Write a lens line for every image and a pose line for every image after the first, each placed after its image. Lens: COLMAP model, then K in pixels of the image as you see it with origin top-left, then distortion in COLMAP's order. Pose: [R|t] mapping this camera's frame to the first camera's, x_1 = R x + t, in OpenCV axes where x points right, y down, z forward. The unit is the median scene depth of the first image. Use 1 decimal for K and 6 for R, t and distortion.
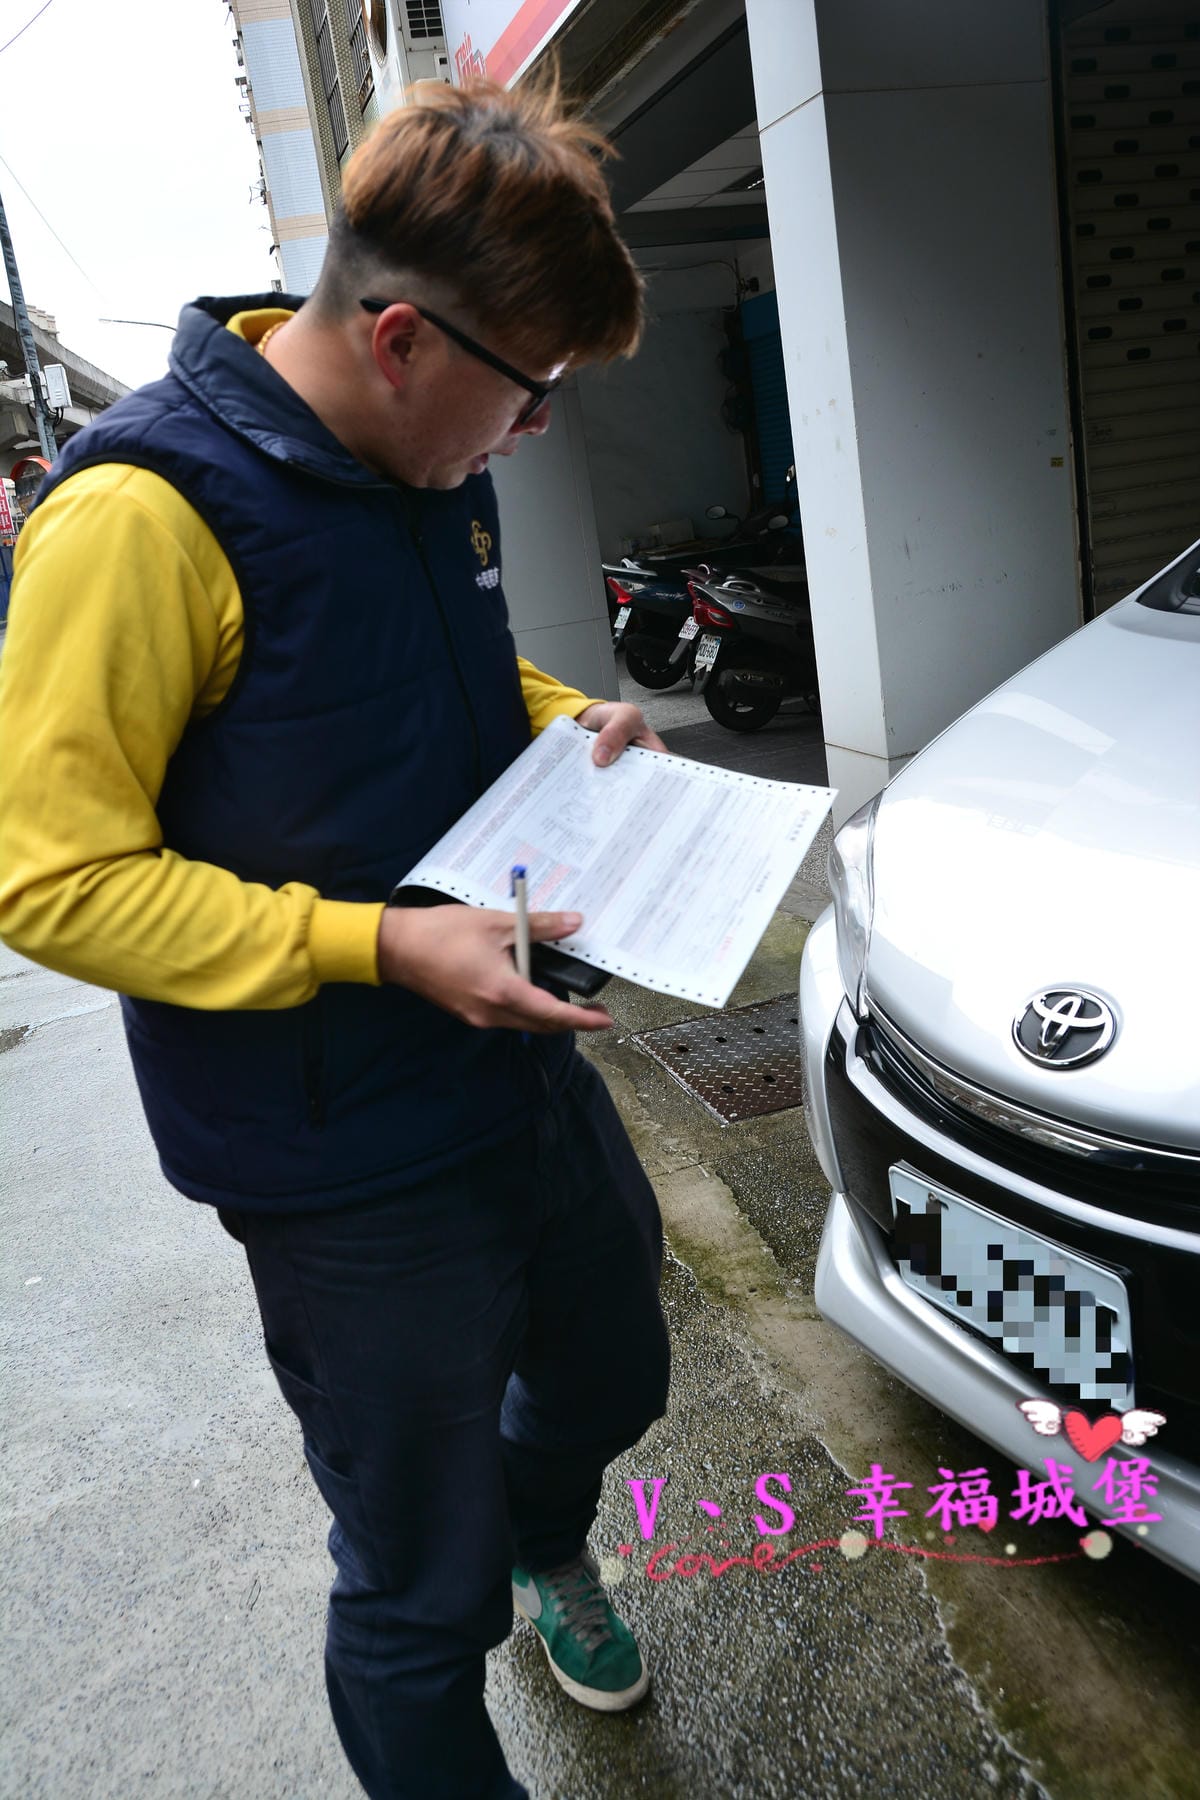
lens RADIAL K [[1595.2, 0, 600.0], [0, 1595.2, 900.0], [0, 0, 1]] dist [-0.016047, 0.011686]
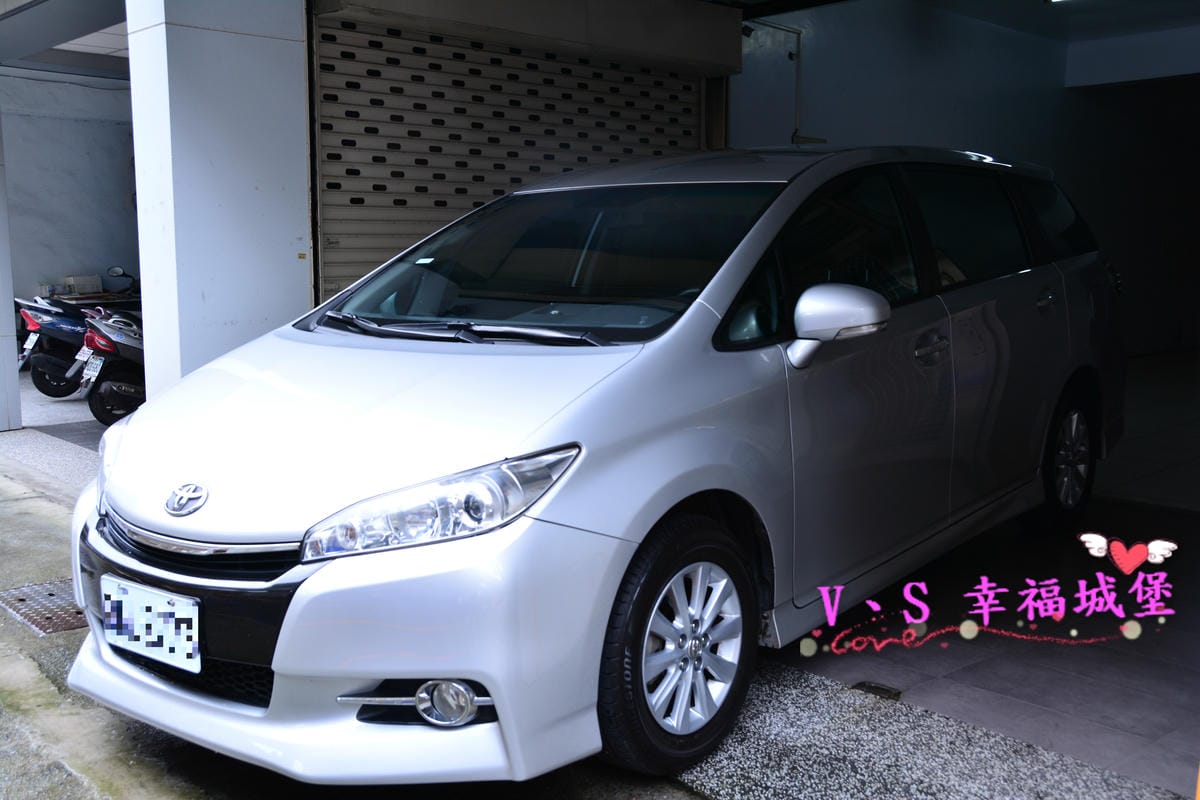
lens RADIAL K [[1282.7, 0, 600.0], [0, 1282.7, 400.0], [0, 0, 1]] dist [-0.152515, 0.448109]
pose [[0.906966, 0.083746, 0.412794, 0.033696], [-0.016377, 0.986305, -0.164115, 0.087458], [-0.420884, 0.142087, 0.895917, -0.305670]]
